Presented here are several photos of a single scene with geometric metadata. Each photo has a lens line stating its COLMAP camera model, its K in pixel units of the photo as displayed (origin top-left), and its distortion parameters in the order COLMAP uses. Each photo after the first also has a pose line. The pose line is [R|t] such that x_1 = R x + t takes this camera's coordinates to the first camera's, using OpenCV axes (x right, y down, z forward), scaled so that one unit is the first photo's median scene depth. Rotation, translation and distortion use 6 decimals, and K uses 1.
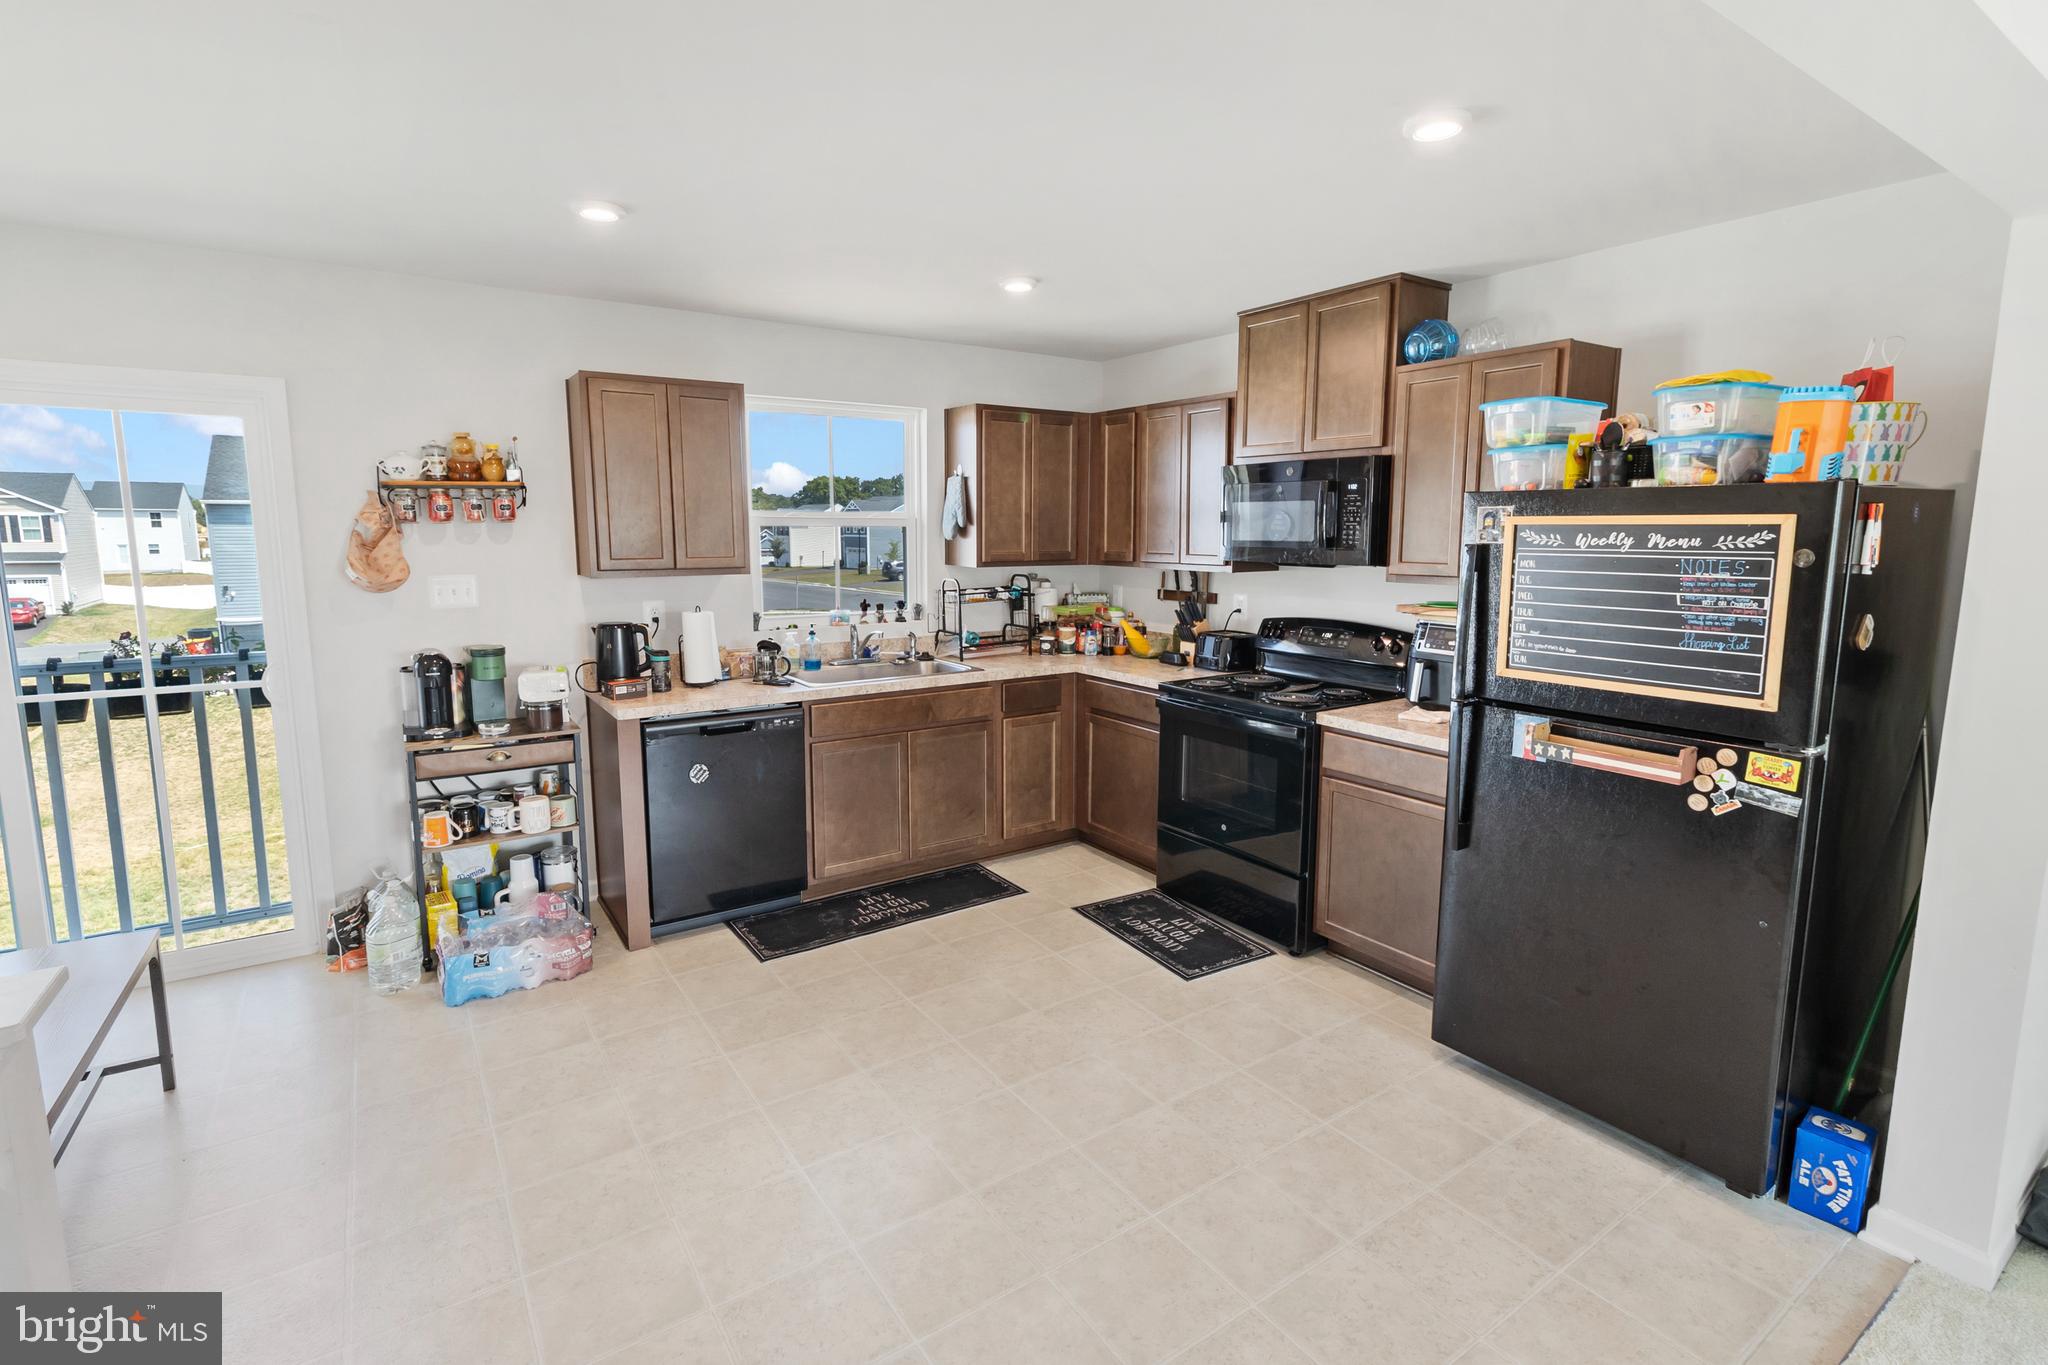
lens RADIAL K [[955.1, 0, 1024.7], [0, 955.1, 654.2], [0, 0, 1]] dist [0.001649, 0.000895]
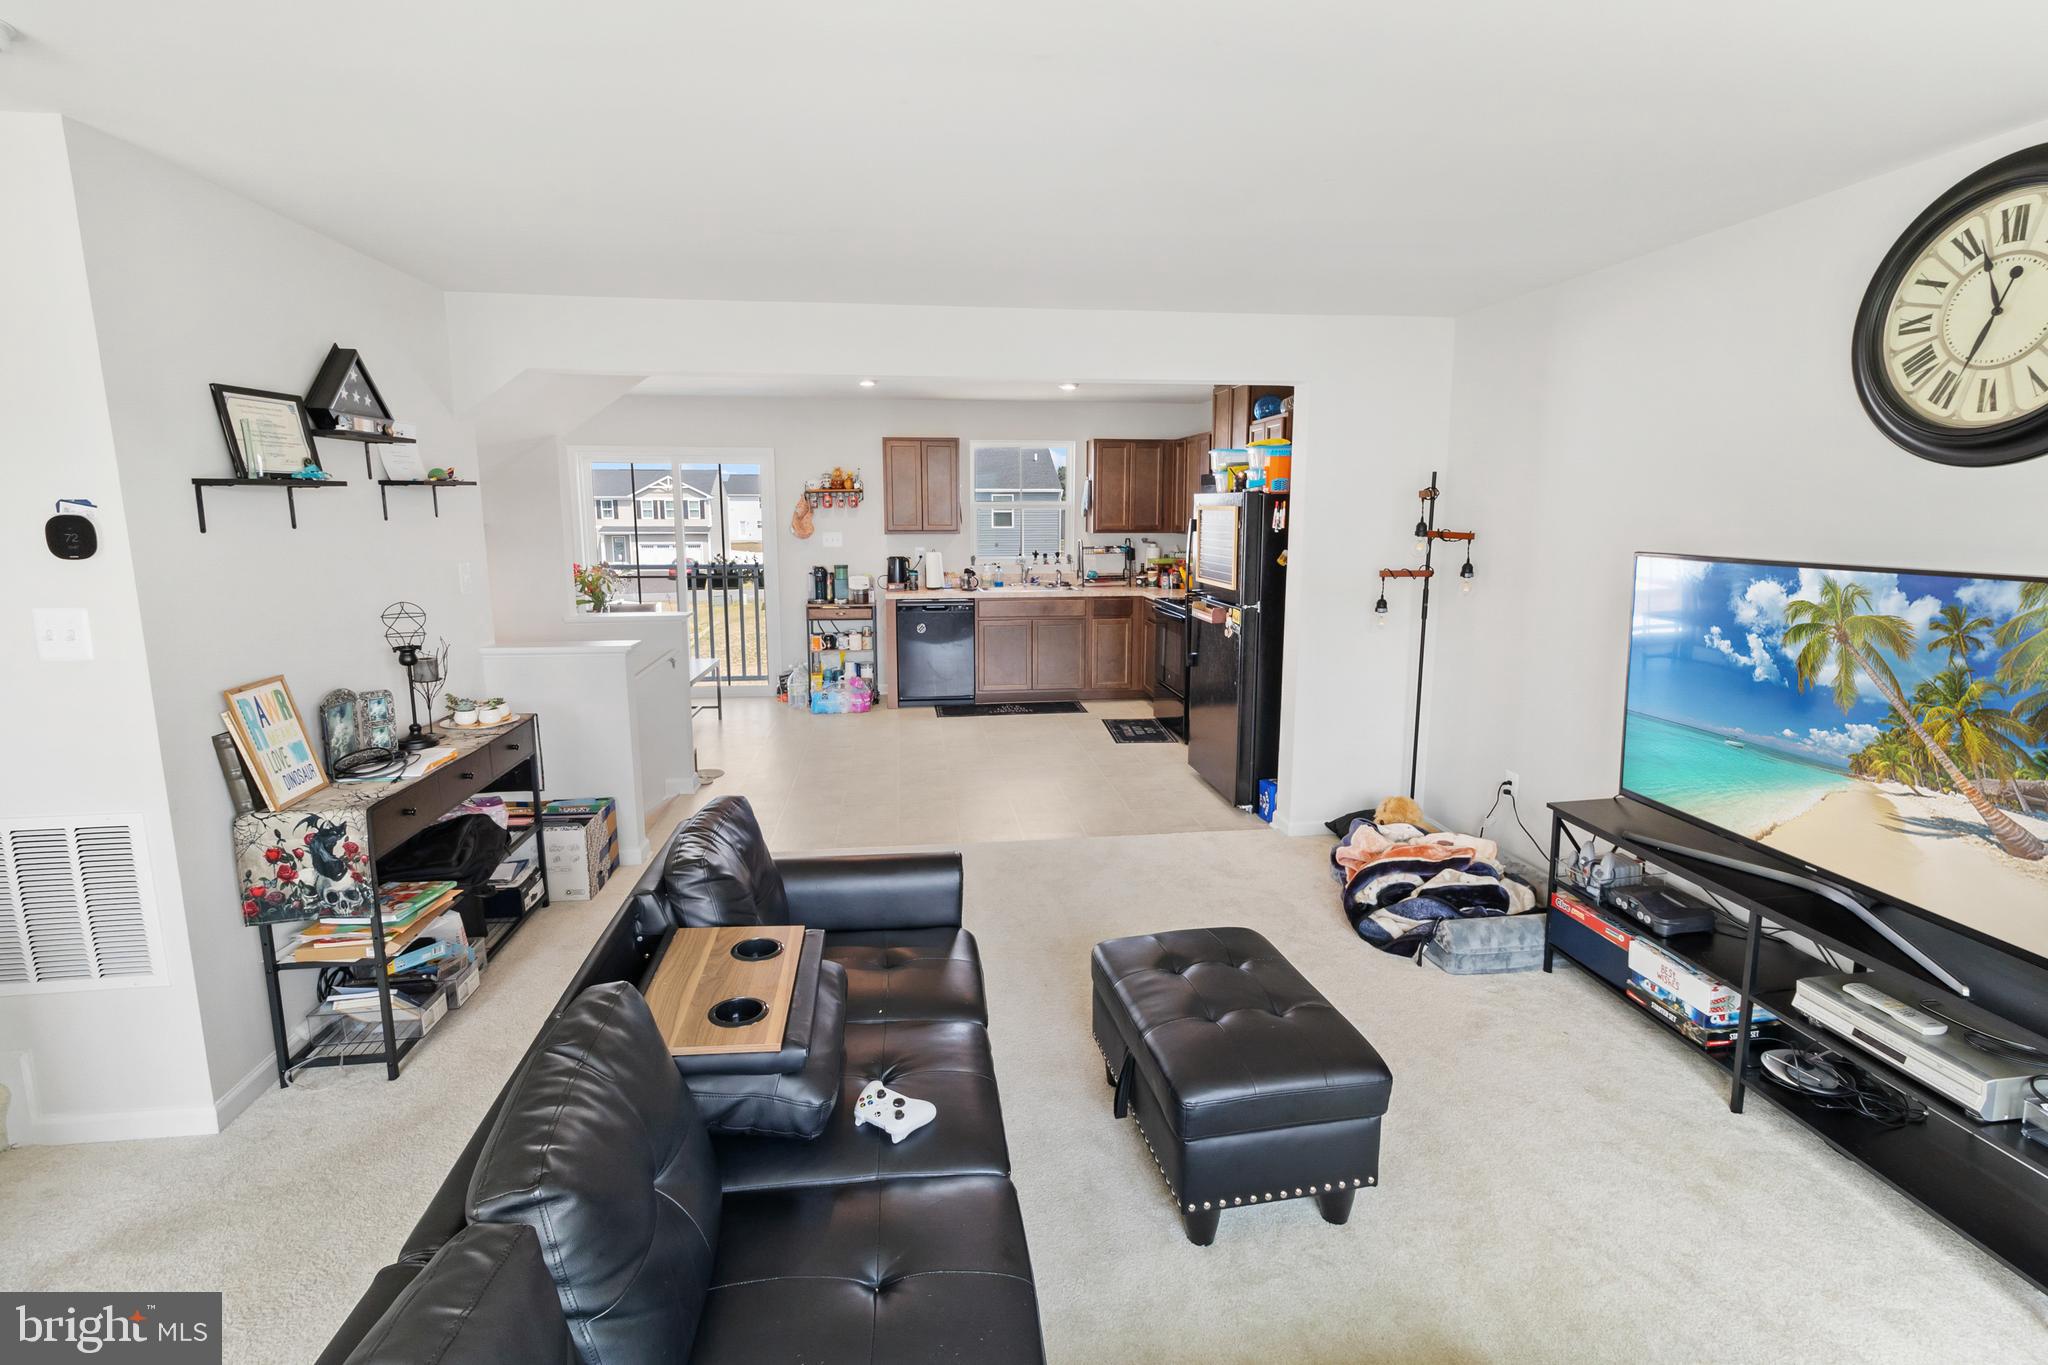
lens RADIAL K [[955.1, 0, 1024.7], [0, 955.1, 654.2], [0, 0, 1]] dist [0.001649, 0.000895]
pose [[0.891558, 0.067110, -0.447906, 0.776386], [-0.057831, 0.997734, 0.034378, 0.093300], [0.449199, -0.004747, 0.893419, -0.742640]]
